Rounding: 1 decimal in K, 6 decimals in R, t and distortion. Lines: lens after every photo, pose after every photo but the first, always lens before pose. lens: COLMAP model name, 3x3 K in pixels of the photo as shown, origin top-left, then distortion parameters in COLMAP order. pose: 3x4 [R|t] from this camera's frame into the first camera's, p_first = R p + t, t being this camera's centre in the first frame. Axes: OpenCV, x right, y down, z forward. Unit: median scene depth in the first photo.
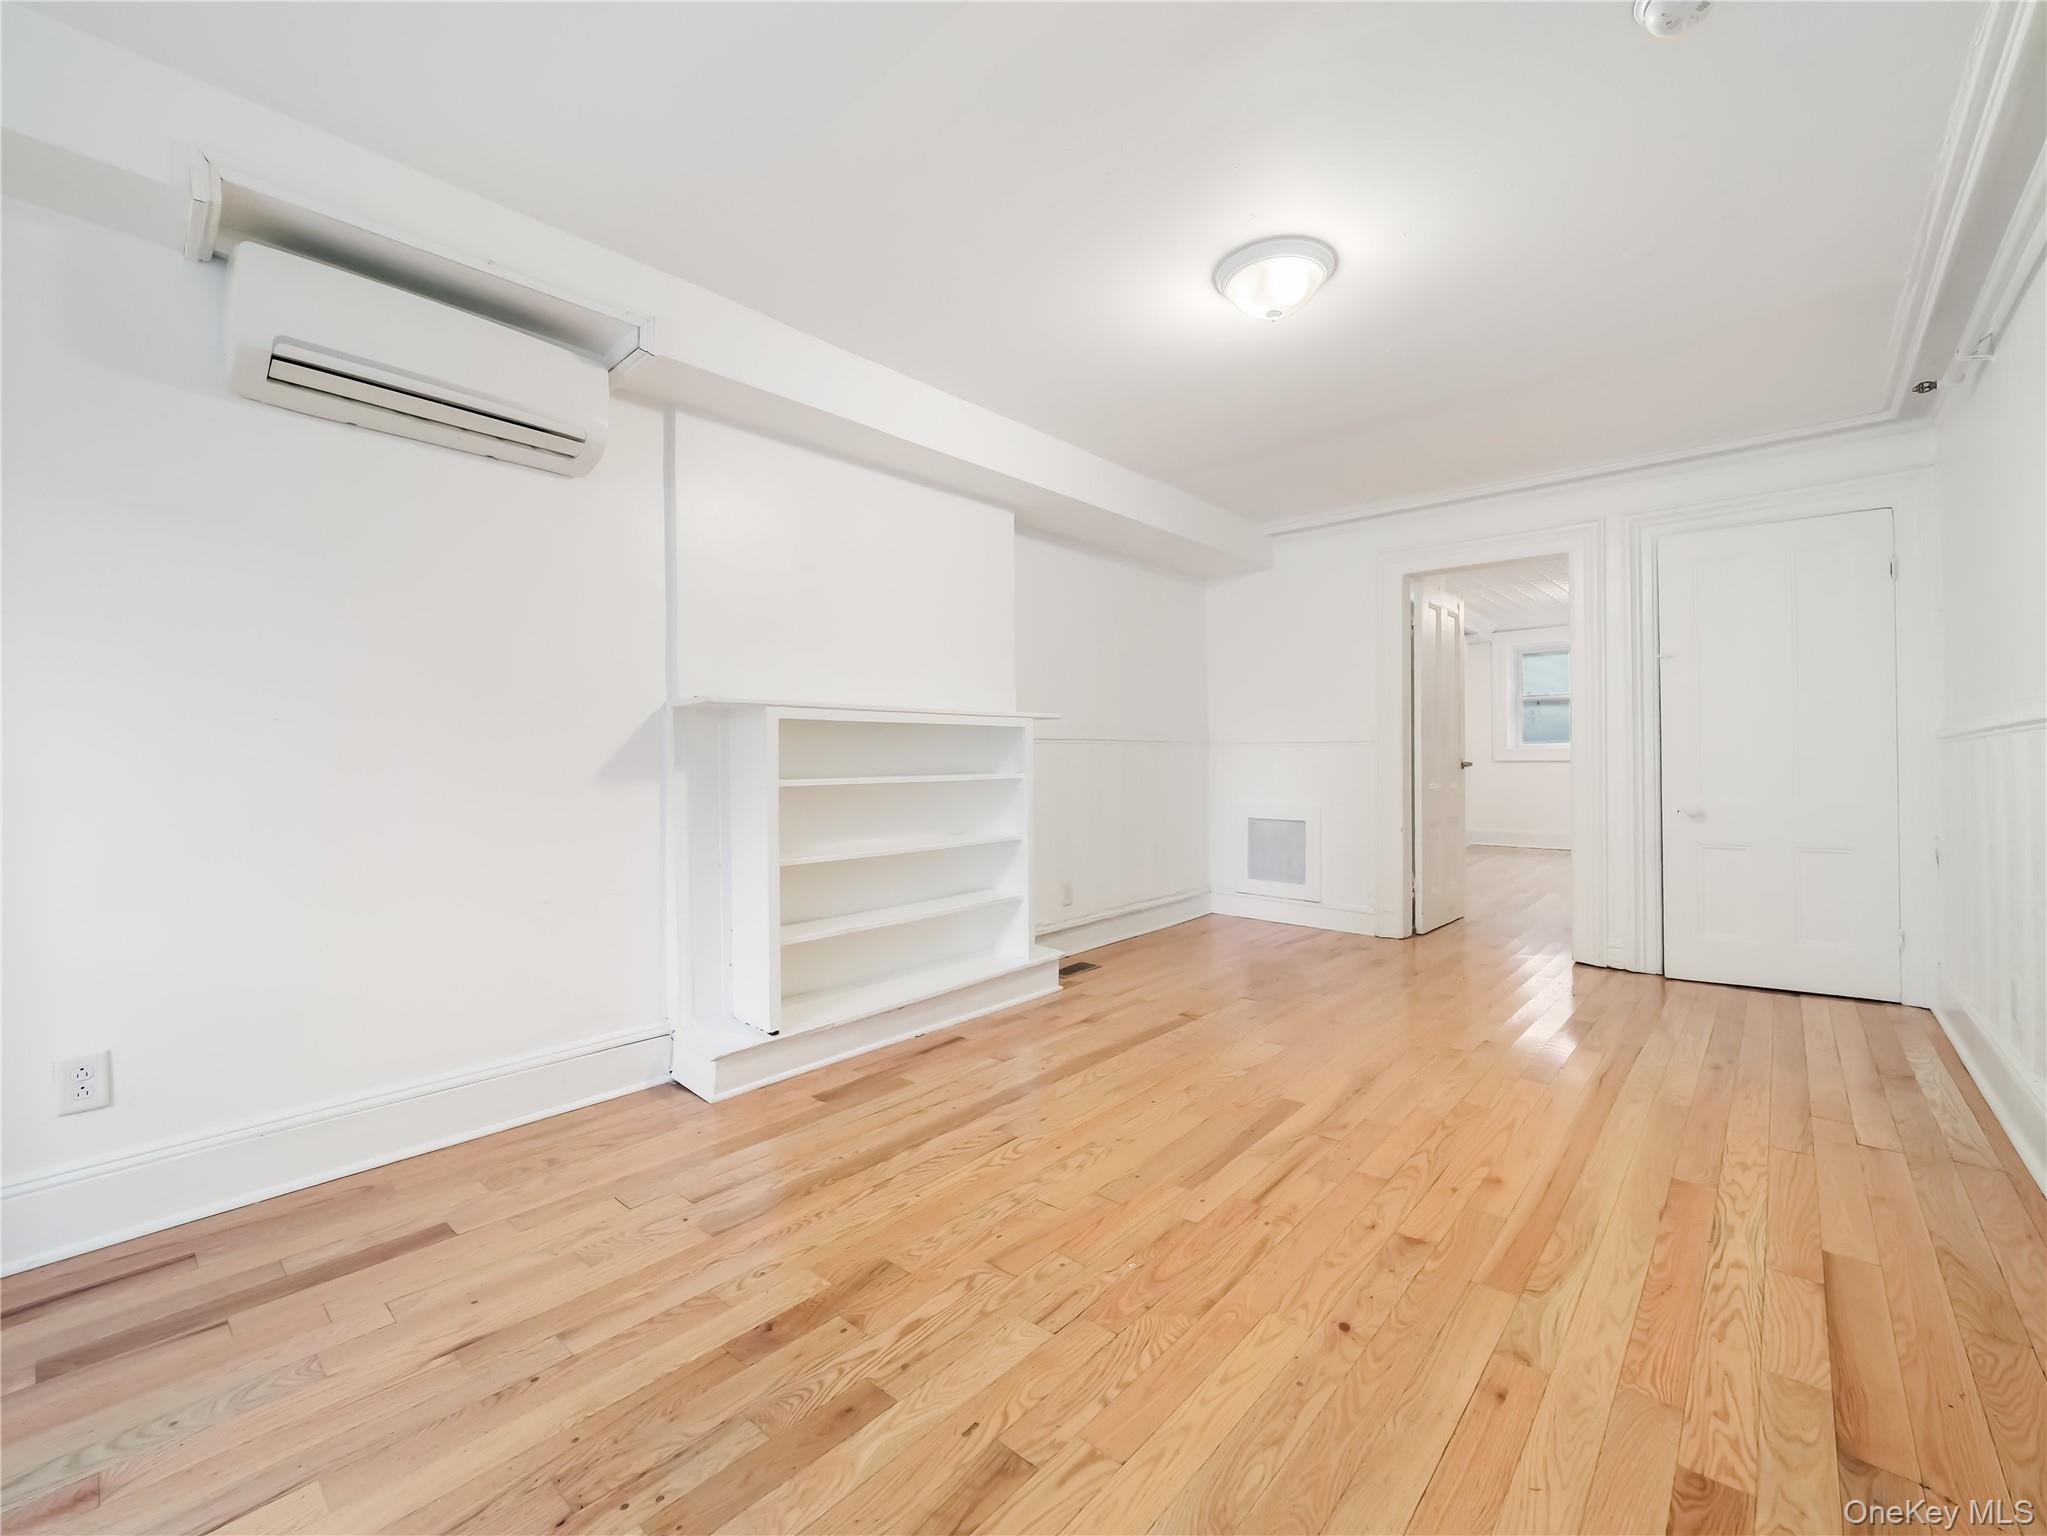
lens RADIAL K [[866.4, 0, 1021.4], [0, 866.4, 764.0], [0, 0, 1]] dist [-0.003869, -0.000037]
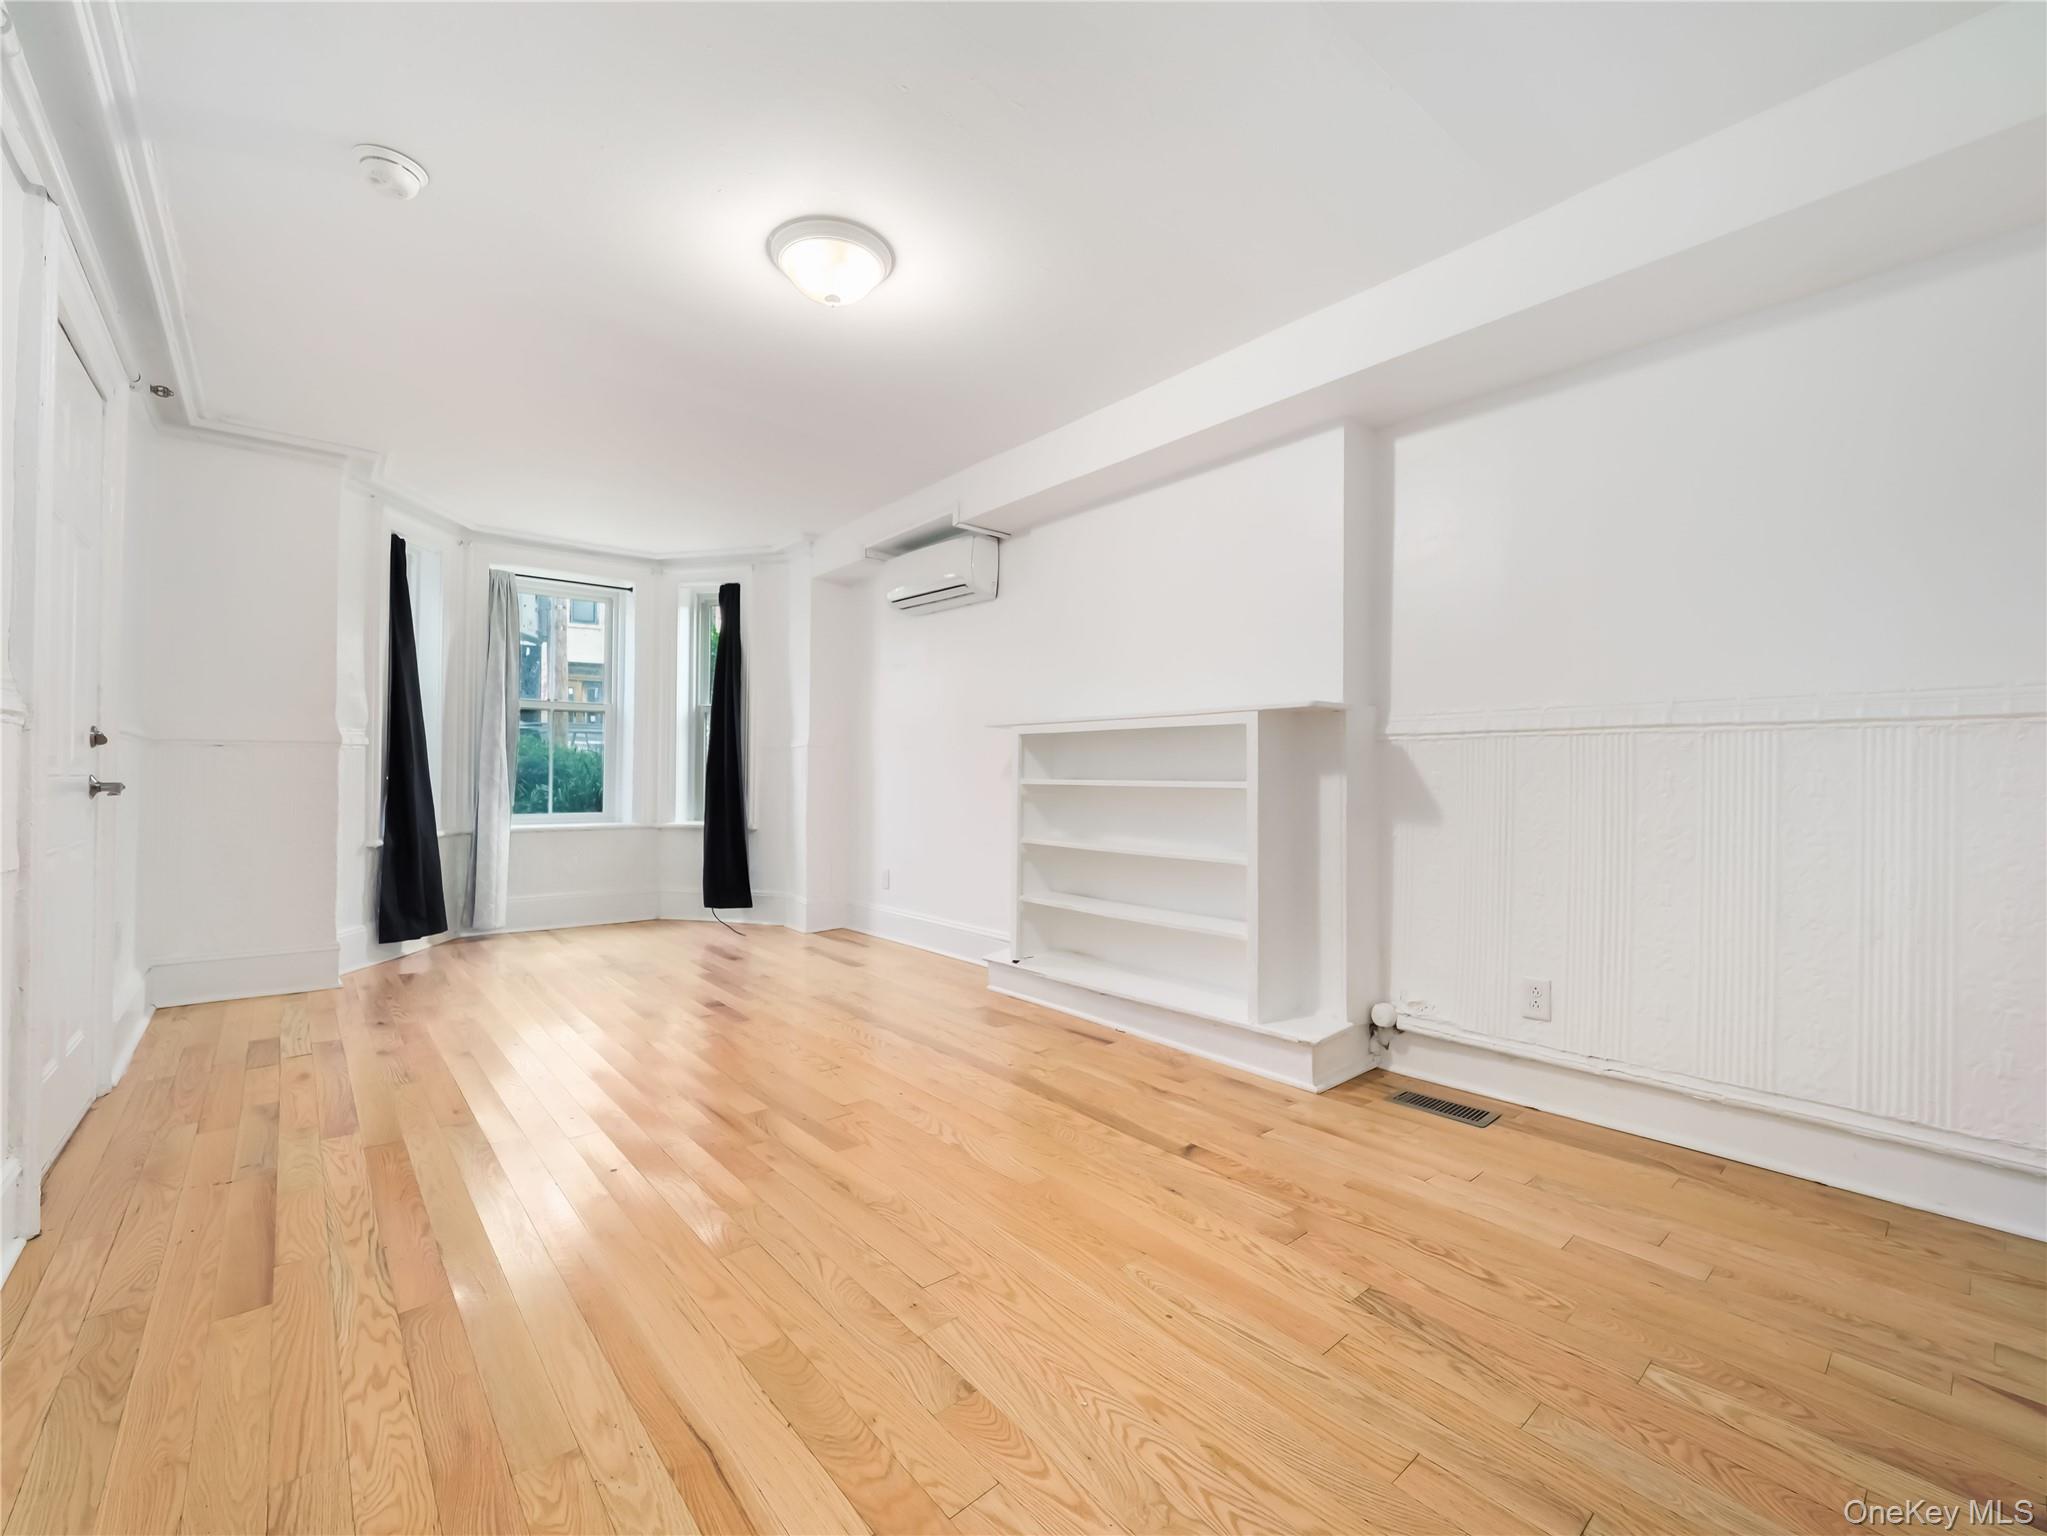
lens RADIAL K [[866.4, 0, 1021.4], [0, 866.4, 764.0], [0, 0, 1]] dist [-0.003869, -0.000037]
pose [[-0.143913, 0.001646, -0.989589, 1.063150], [-0.006027, 0.999979, 0.002540, -0.008591], [0.989572, 0.006330, -0.143900, 1.183925]]
